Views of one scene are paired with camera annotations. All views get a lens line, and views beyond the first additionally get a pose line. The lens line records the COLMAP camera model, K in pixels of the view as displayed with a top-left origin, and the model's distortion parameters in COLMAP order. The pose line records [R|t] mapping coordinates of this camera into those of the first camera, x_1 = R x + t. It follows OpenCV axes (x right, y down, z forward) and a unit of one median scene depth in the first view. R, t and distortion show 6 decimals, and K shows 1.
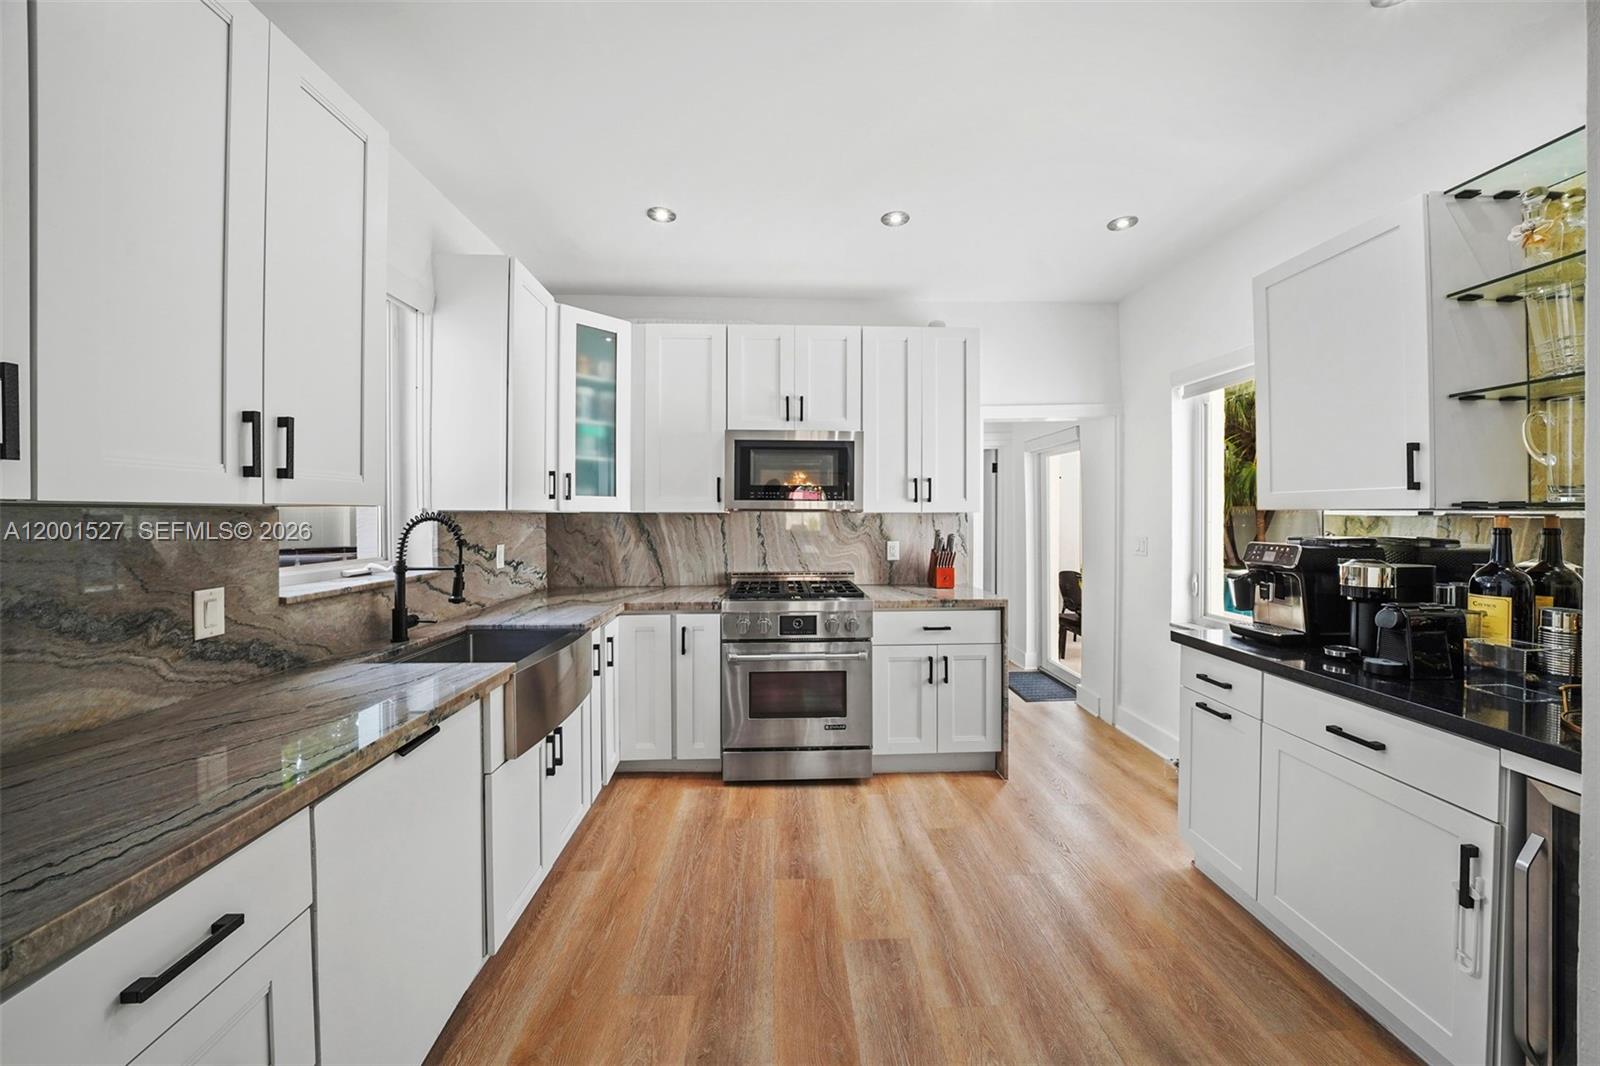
lens RADIAL K [[558.6, 0, 775.9], [0, 558.6, 516.3], [0, 0, 1]] dist [-0.015809, 0.000033]
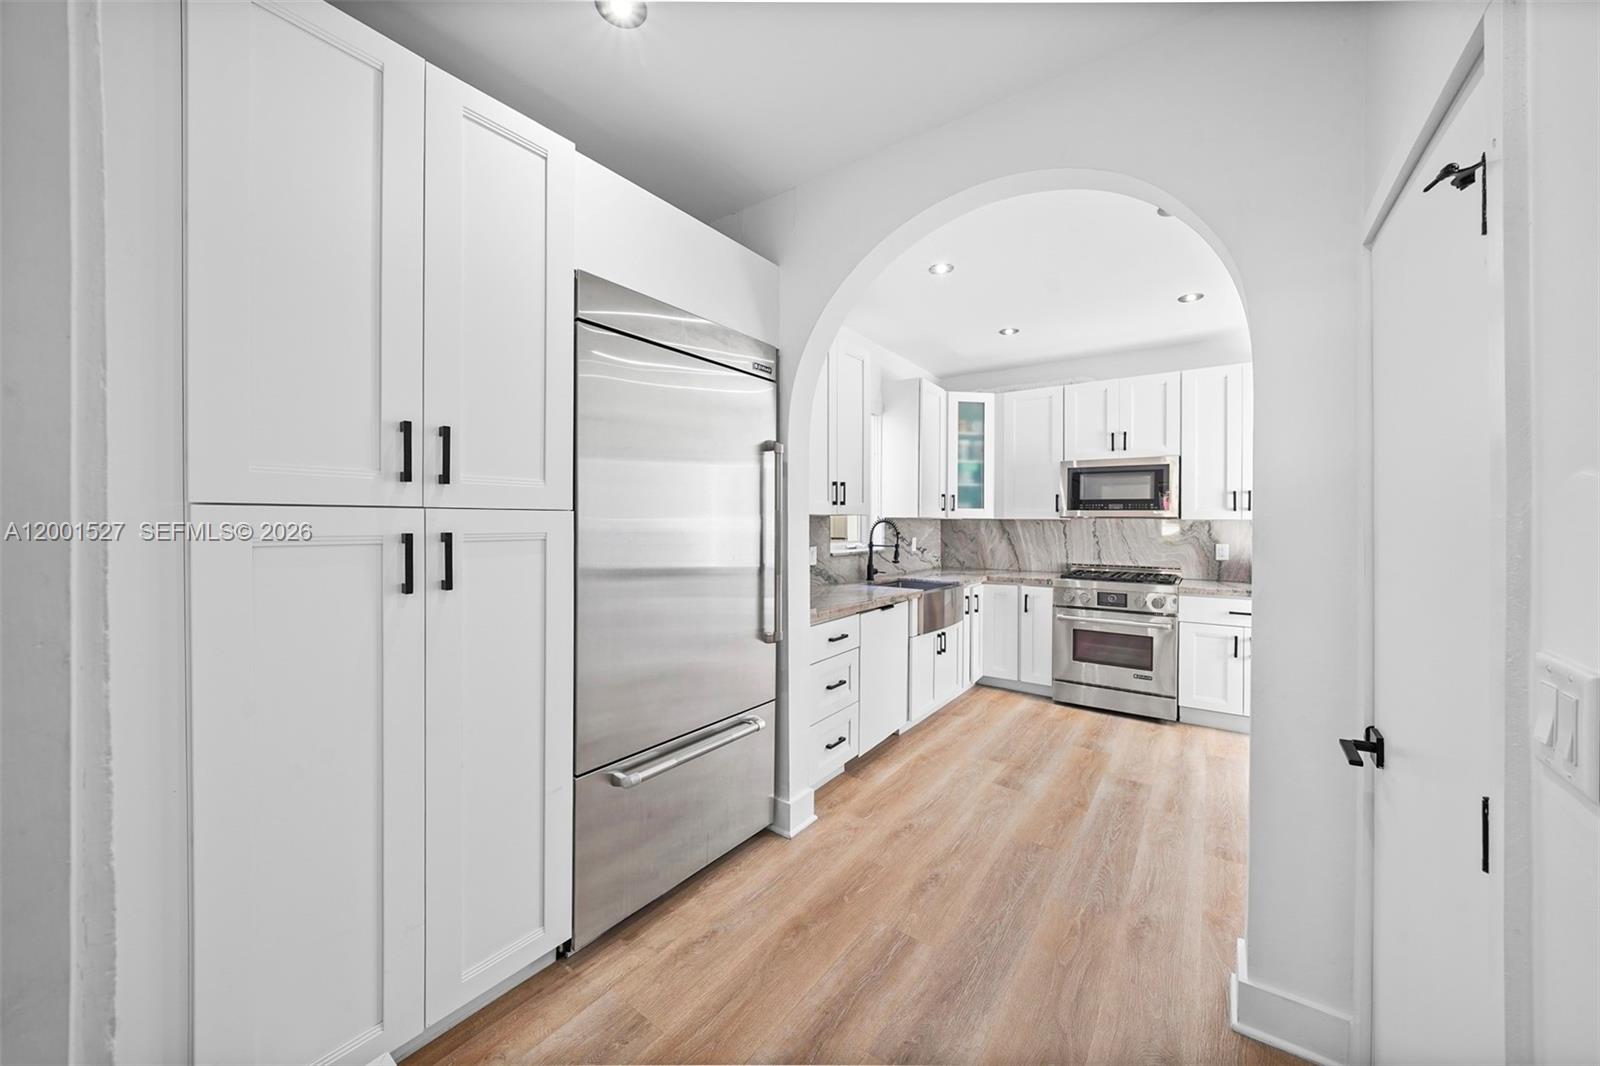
lens RADIAL K [[558.6, 0, 775.9], [0, 558.6, 516.3], [0, 0, 1]] dist [-0.015809, 0.000033]
pose [[0.771873, -0.001019, -0.635776, 0.272677], [-0.008211, 0.999899, -0.011571, 0.009607], [0.635724, 0.014152, 0.771787, -0.606821]]
